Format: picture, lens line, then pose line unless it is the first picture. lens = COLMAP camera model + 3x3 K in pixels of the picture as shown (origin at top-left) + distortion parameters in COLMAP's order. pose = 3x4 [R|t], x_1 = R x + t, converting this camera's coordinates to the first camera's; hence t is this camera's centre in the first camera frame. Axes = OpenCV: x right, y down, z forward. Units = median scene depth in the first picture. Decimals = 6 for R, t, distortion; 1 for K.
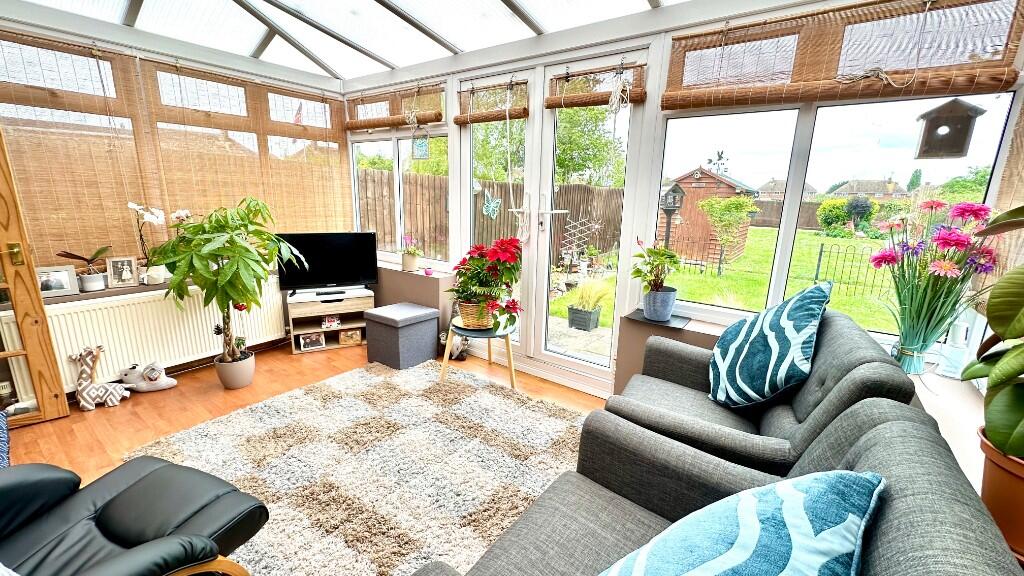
lens RADIAL K [[408.3, 0, 514.4], [0, 408.3, 286.0], [0, 0, 1]] dist [-0.001187, -0.000171]
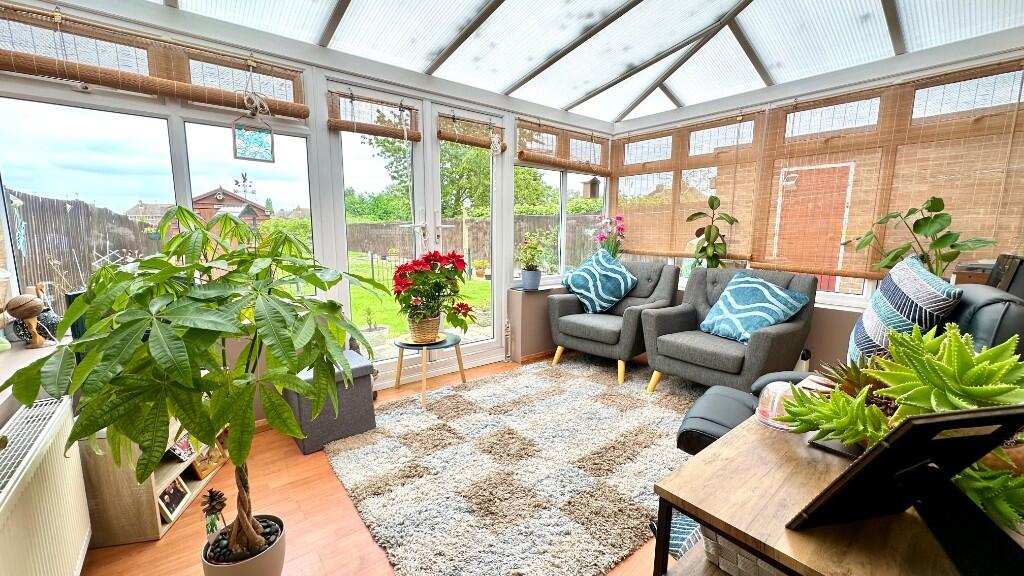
lens RADIAL K [[408.3, 0, 514.8], [0, 408.3, 286.2], [0, 0, 1]] dist [-0.001187, -0.000171]
pose [[0.261395, -0.159997, 0.951879, -1.109345], [0.215353, 0.970975, 0.104069, -0.103335], [-0.940902, 0.177787, 0.288264, 0.561398]]
